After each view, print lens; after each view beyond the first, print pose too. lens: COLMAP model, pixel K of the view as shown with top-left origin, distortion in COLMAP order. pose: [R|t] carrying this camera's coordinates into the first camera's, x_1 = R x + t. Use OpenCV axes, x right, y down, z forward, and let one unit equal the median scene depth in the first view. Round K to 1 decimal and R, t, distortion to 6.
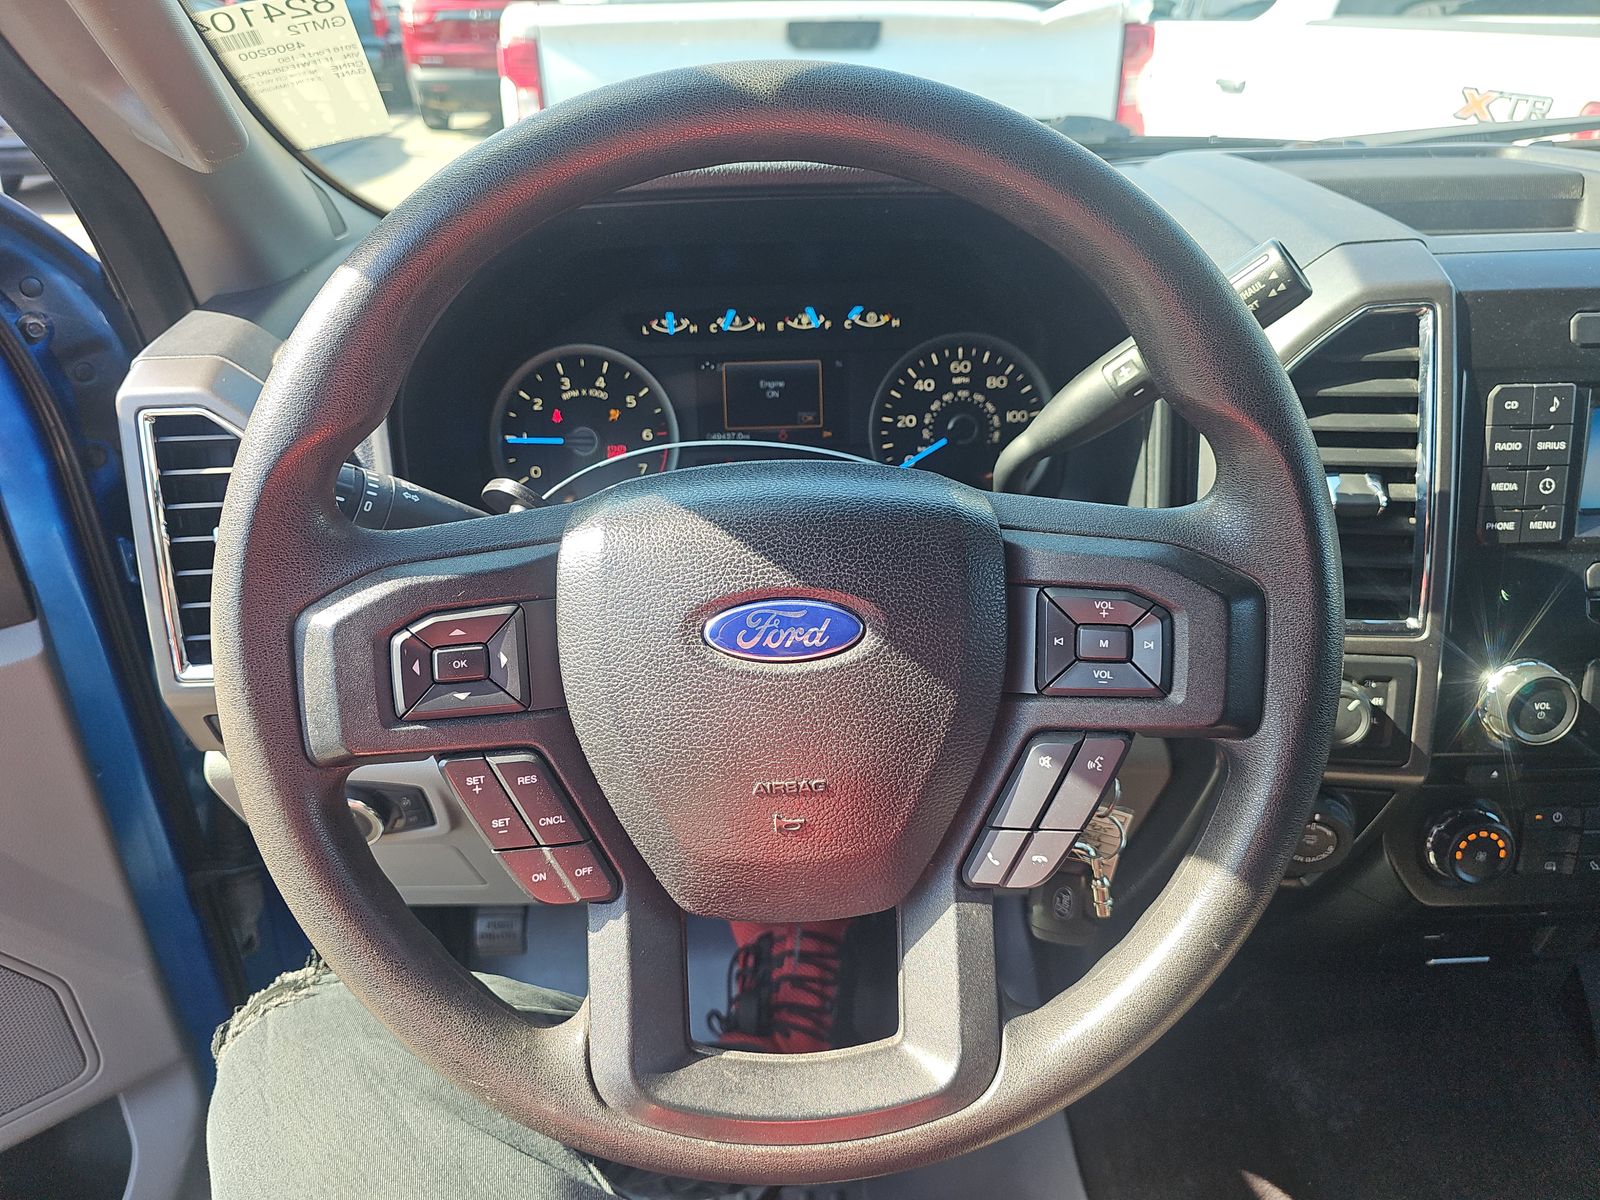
lens RADIAL K [[1073.7, 0, 798.6], [0, 1073.7, 607.1], [0, 0, 1]] dist [0.037174, -0.059498]
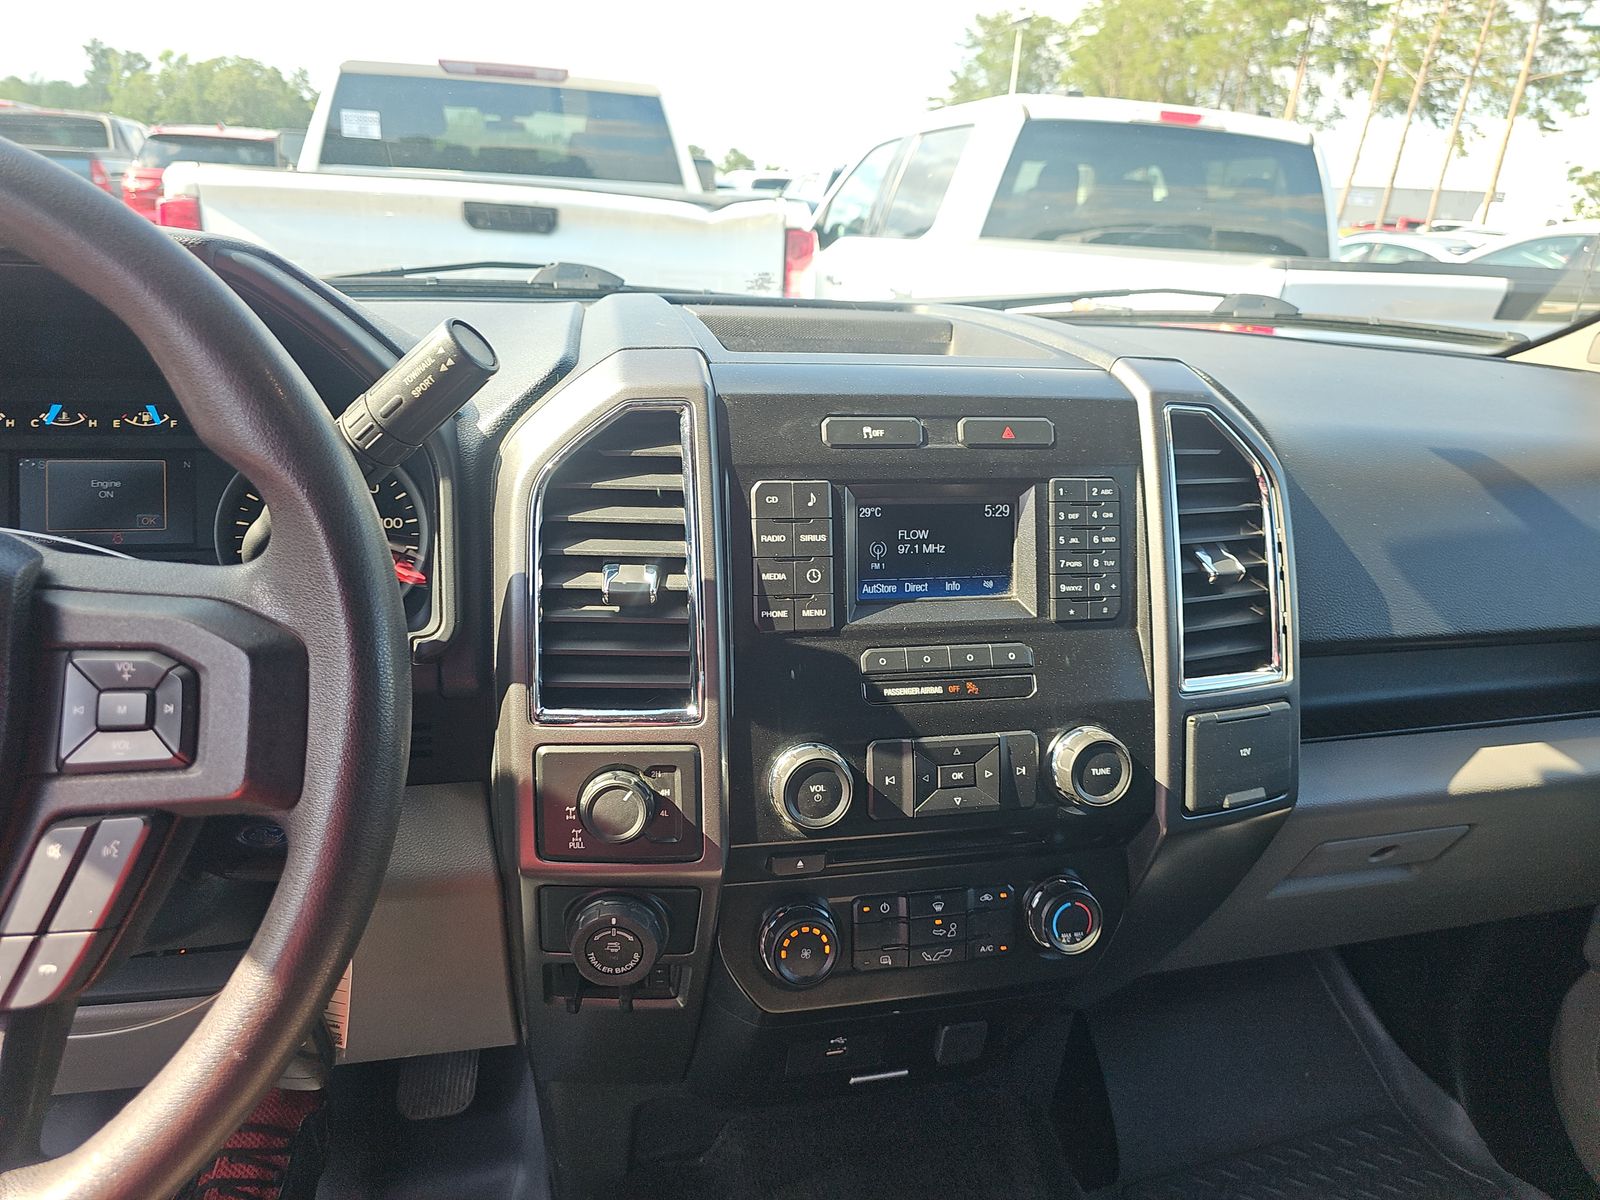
lens RADIAL K [[1062.0, 0, 830.8], [0, 1062.0, 600.0], [0, 0, 1]] dist [0.042527, -0.051060]
pose [[0.976069, 0.000271, 0.217459, 0.383730], [0.036711, 0.985441, -0.166007, 0.065441], [-0.214338, 0.170018, 0.961849, 0.004578]]
